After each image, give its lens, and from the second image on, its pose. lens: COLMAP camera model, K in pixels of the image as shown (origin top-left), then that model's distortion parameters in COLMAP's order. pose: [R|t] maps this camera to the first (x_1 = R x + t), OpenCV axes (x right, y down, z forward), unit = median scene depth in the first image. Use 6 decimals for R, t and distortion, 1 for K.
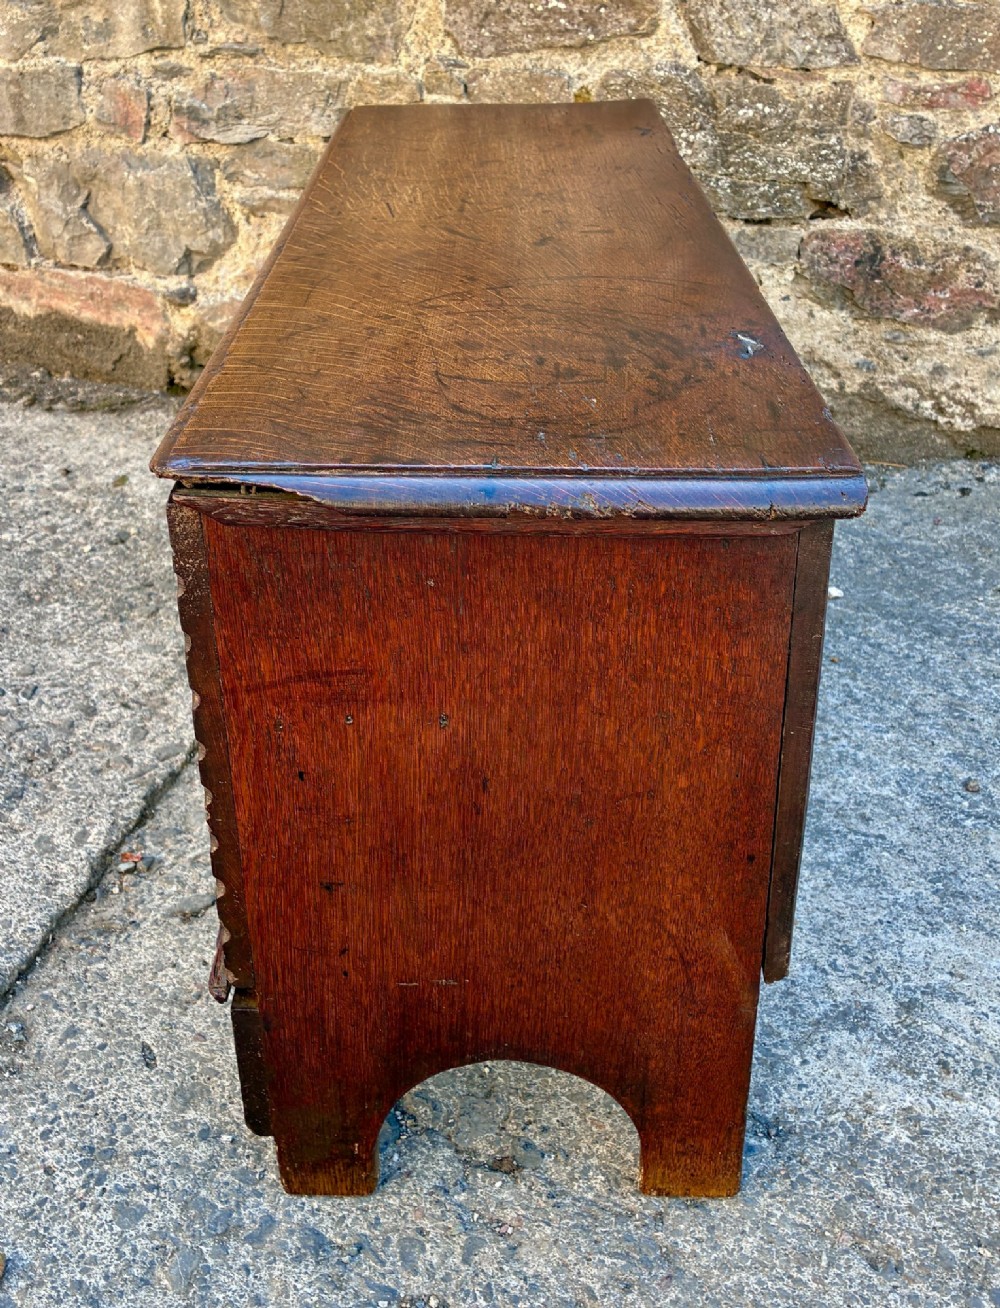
lens RADIAL K [[1441.1, 0, 494.1], [0, 1441.1, 587.7], [0, 0, 1]] dist [0.003626, 0.041379]
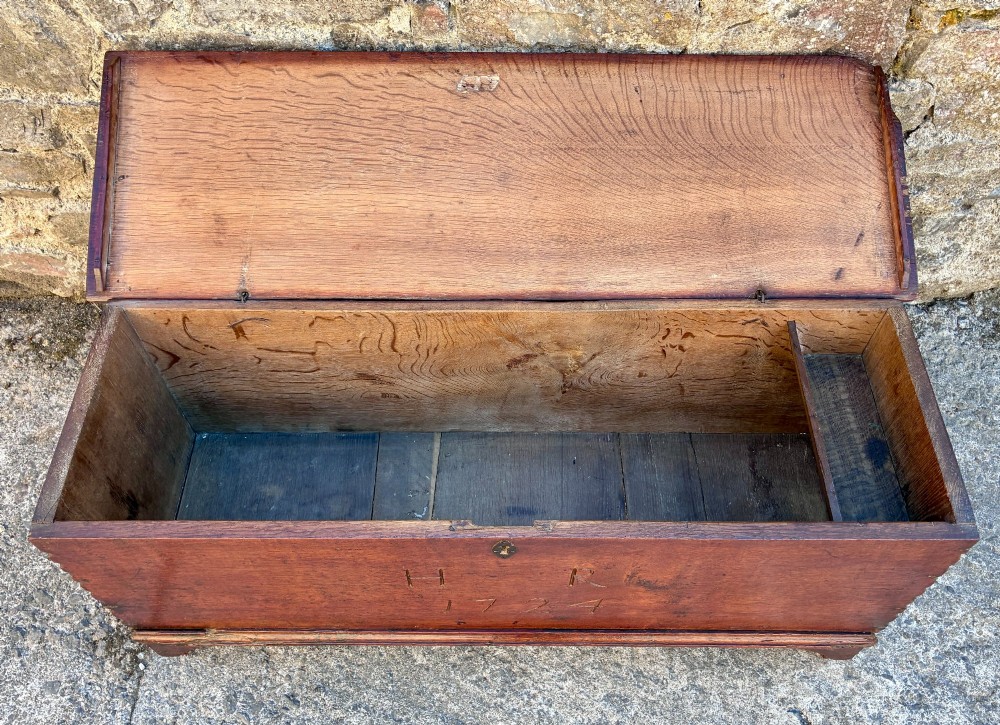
lens RADIAL K [[854.9, 0, 510.2], [0, 854.9, 367.0], [0, 0, 1]] dist [0.058080, -0.069434]
pose [[0.965785, -0.203093, 0.161285, 0.102473], [0.101008, 0.867351, 0.487339, -0.513665], [-0.238866, -0.454374, 0.858189, 0.282527]]
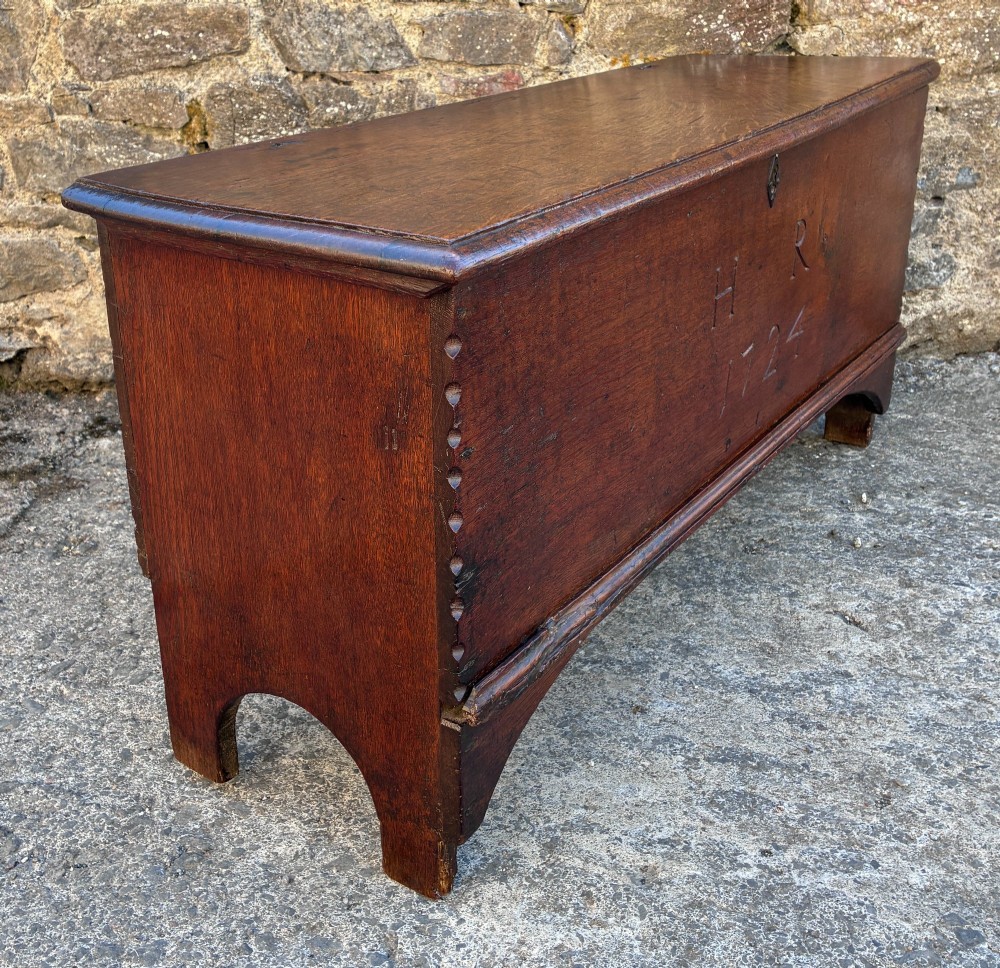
lens RADIAL K [[1161.9, 0, 465.4], [0, 1161.9, 388.9], [0, 0, 1]] dist [-0.027949, 0.107648]
pose [[0.969357, -0.112555, 0.218354, 0.046019], [0.141283, 0.982582, -0.120714, 0.031574], [-0.200964, 0.147865, 0.968375, 0.079312]]
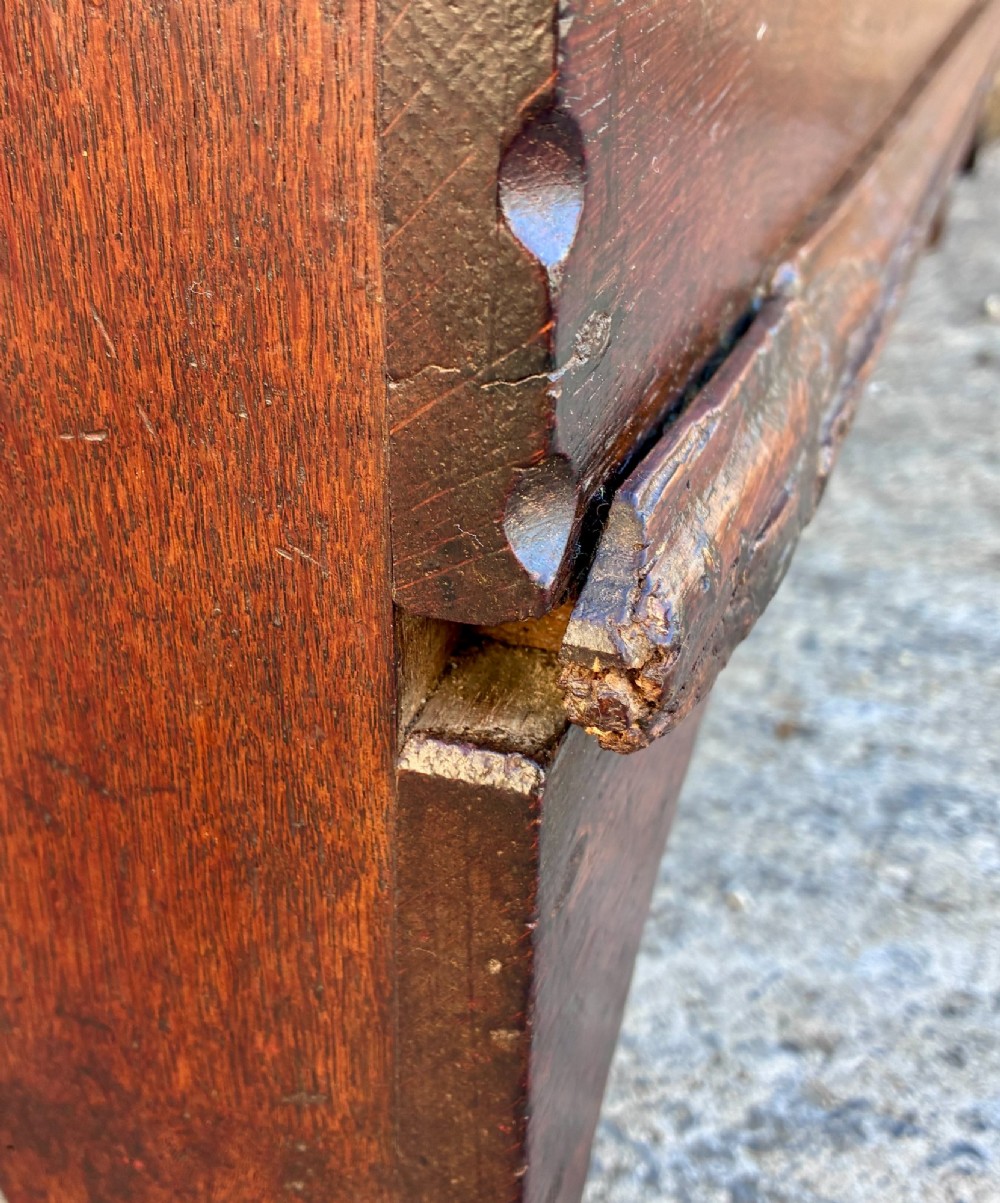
lens RADIAL K [[1434.6, 0, 500.0], [0, 1434.6, 601.5], [0, 0, 1]] dist [0.000844, 0.000047]
pose [[0.868744, -0.212837, 0.447197, 0.089293], [0.223531, 0.974252, 0.029440, 0.093185], [-0.441948, 0.074386, 0.893951, 0.459032]]
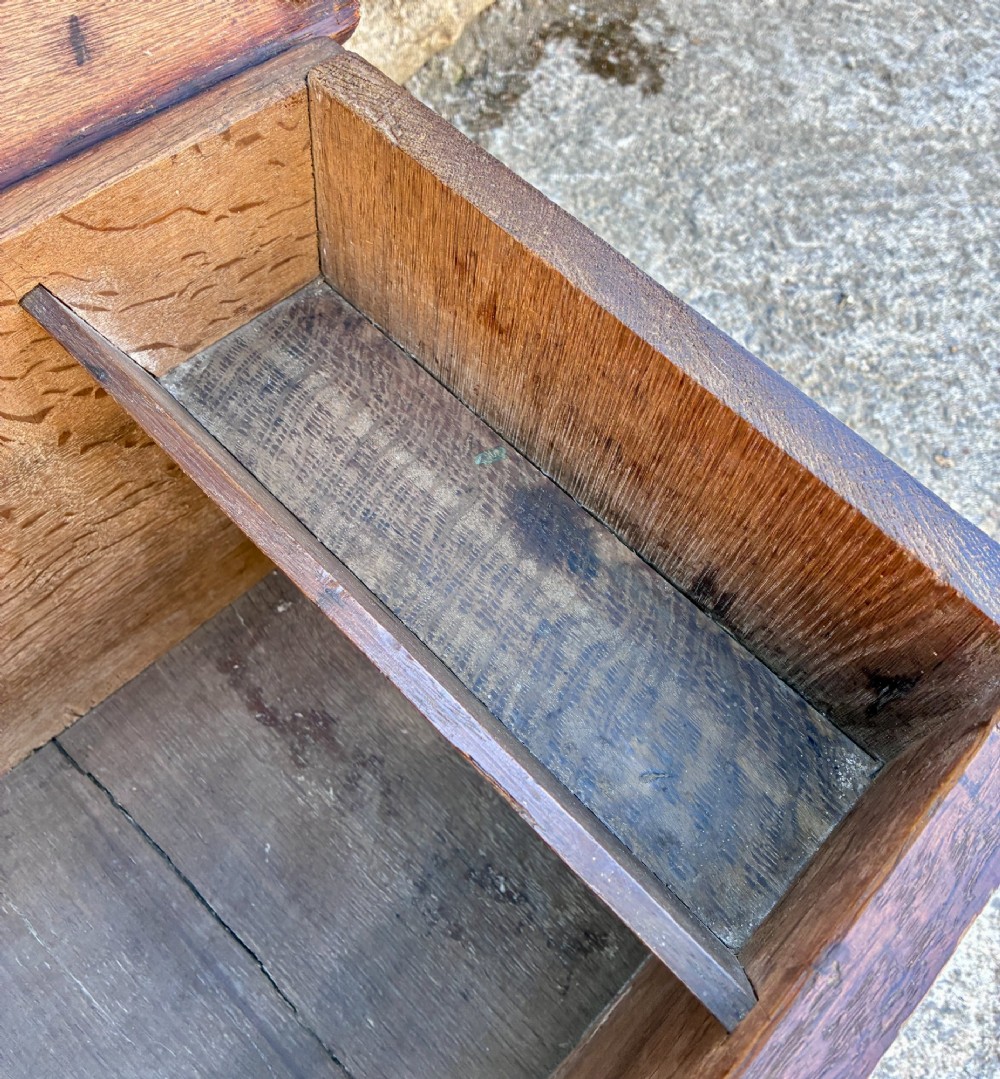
lens RADIAL K [[1024.6, 0, 489.9], [0, 1024.6, 513.9], [0, 0, 1]] dist [0.101655, -0.160687]
pose [[0.493214, -0.720382, 0.487637, 0.326421], [0.299336, 0.666873, 0.682406, -0.295334], [-0.816785, -0.190605, 0.544548, 0.606394]]
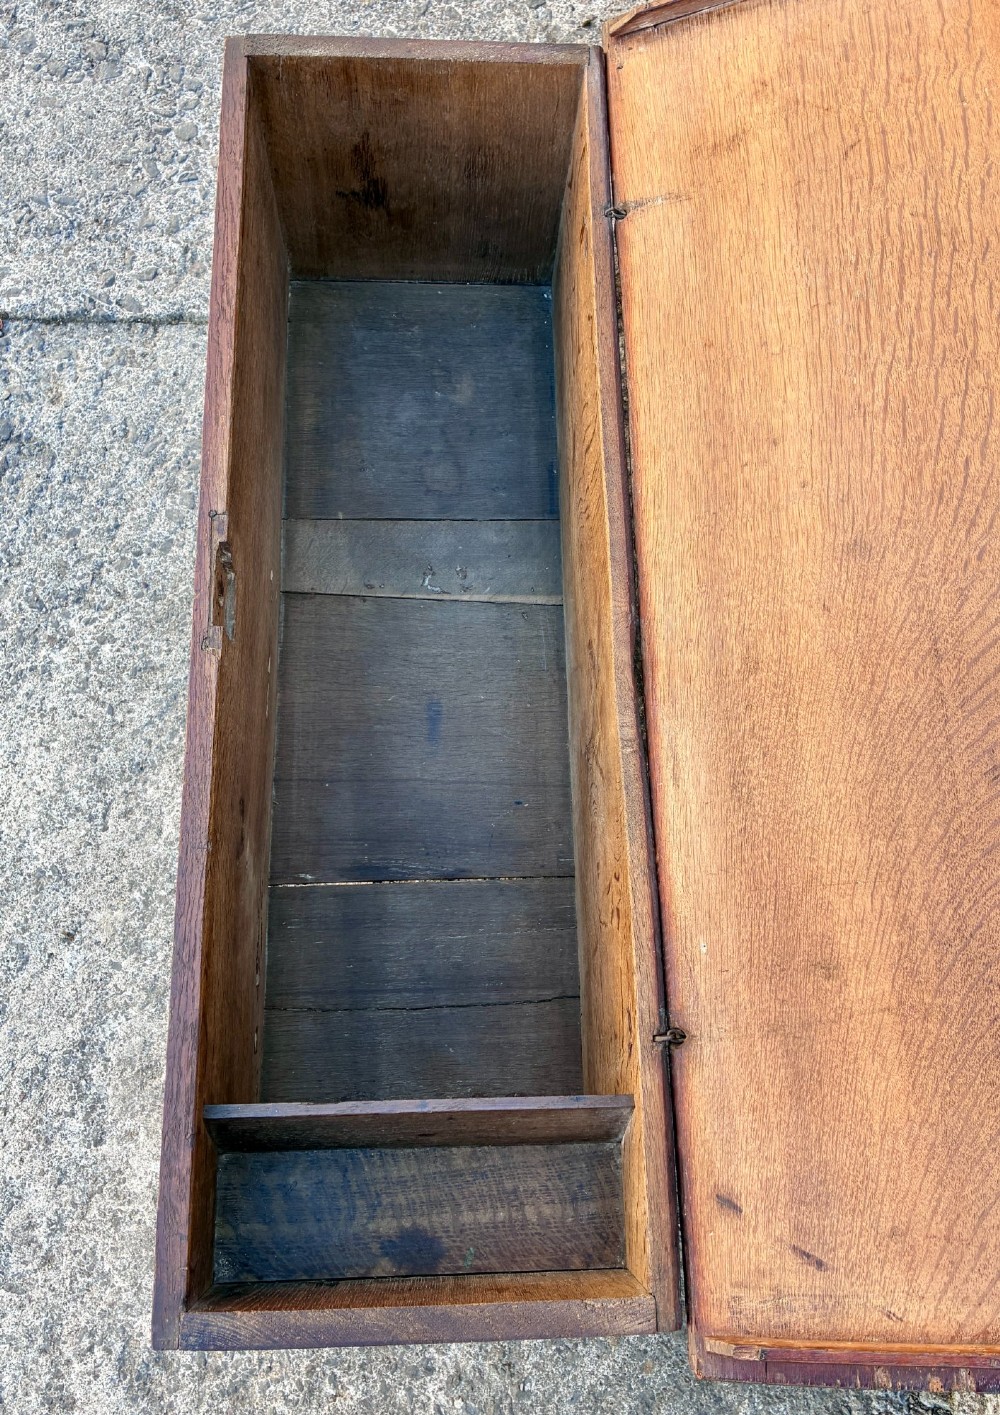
lens RADIAL K [[1195.5, 0, 505.6], [0, 1195.5, 679.6], [0, 0, 1]] dist [0.015585, 0.000067]
pose [[0.279118, 0.927148, -0.249979, 0.355519], [-0.491655, 0.361597, 0.792163, -0.615916], [0.824844, -0.098204, 0.556766, 0.501052]]
